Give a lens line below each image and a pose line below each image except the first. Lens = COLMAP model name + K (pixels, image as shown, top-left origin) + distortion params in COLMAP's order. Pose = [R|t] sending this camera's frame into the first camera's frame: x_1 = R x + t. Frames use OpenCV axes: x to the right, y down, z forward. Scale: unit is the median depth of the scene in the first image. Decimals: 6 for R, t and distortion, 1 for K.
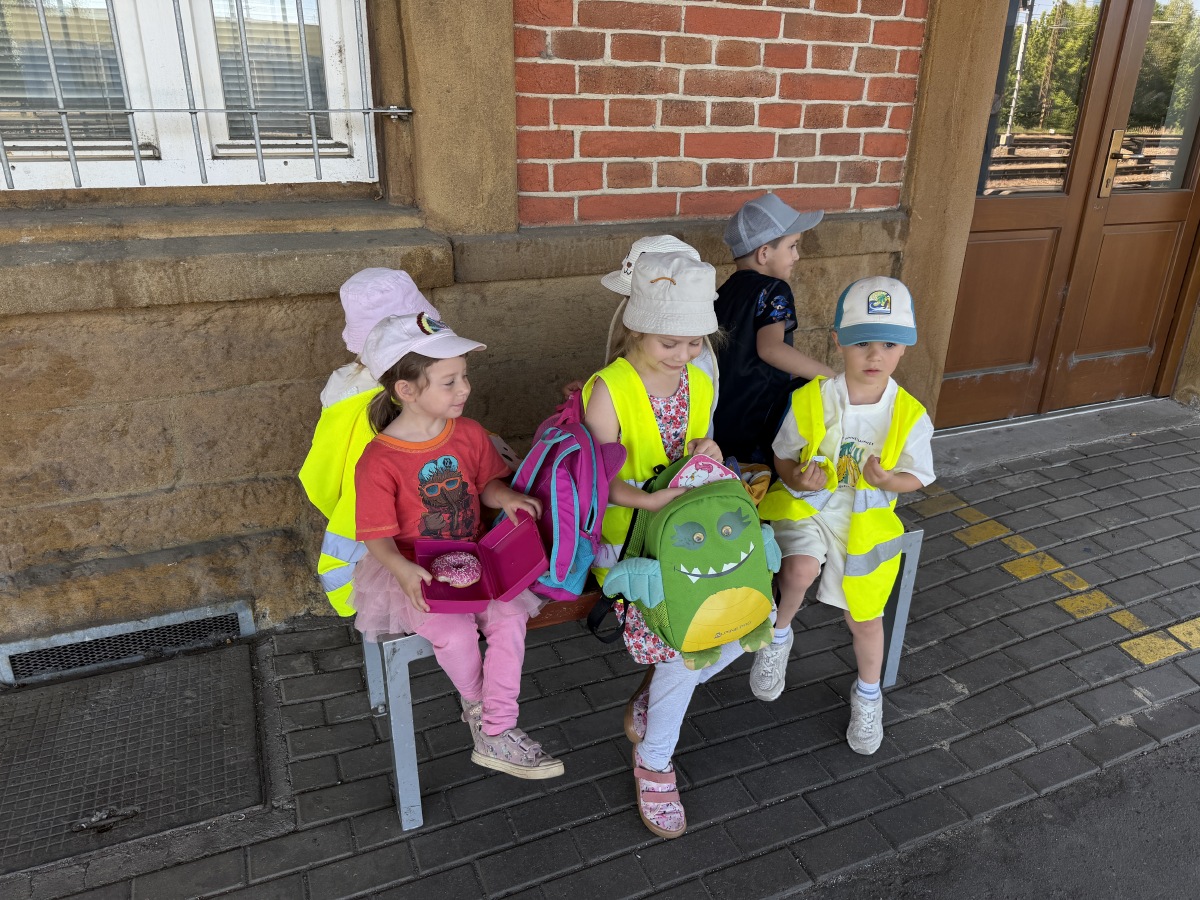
lens RADIAL K [[837.1, 0, 593.5], [0, 837.1, 451.0], [0, 0, 1]] dist [0.056847, -0.074389]
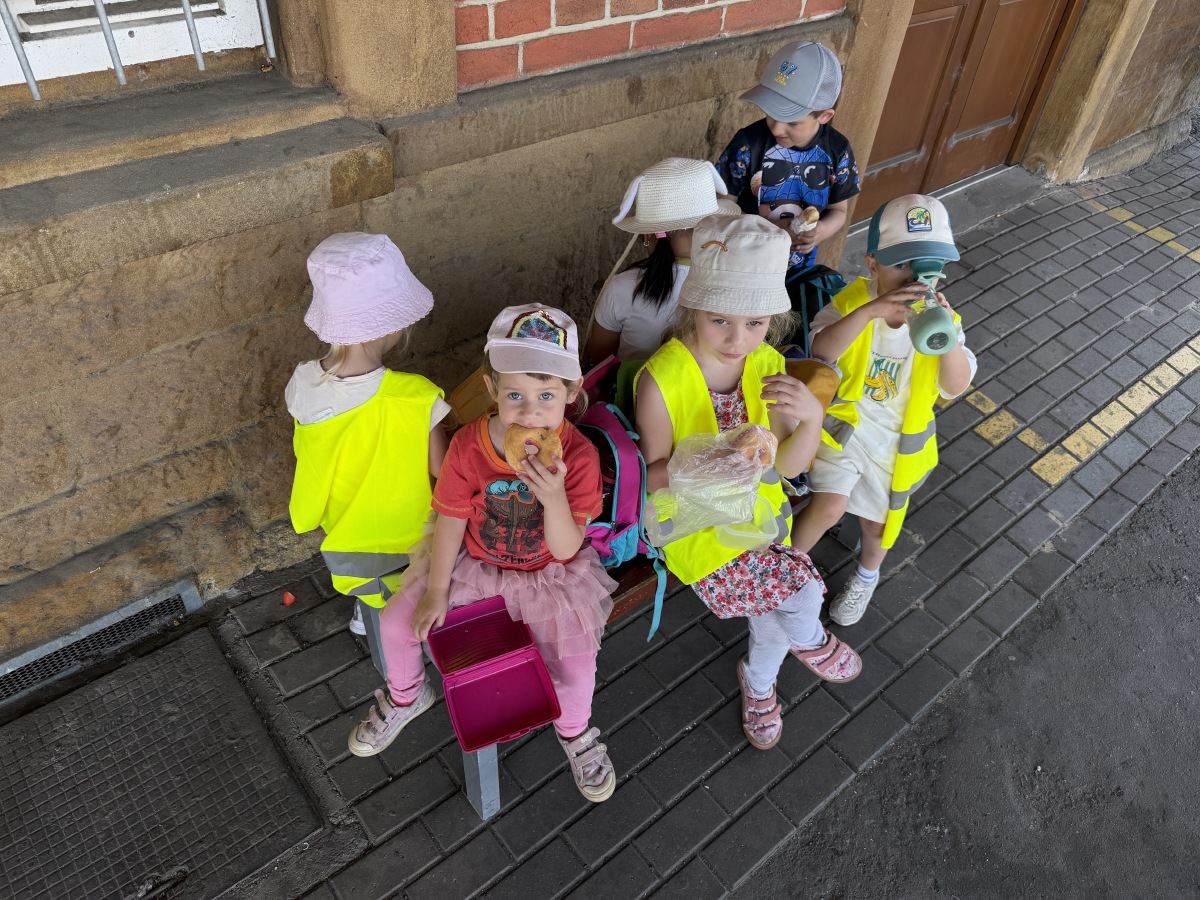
lens RADIAL K [[848.2, 0, 600.0], [0, 848.2, 450.0], [0, 0, 1]] dist [0.001724, 0.000231]
pose [[0.958162, -0.150913, 0.243207, -0.211680], [0.056676, 0.932918, 0.355602, -0.241327], [-0.280557, -0.326940, 0.902440, 0.155937]]
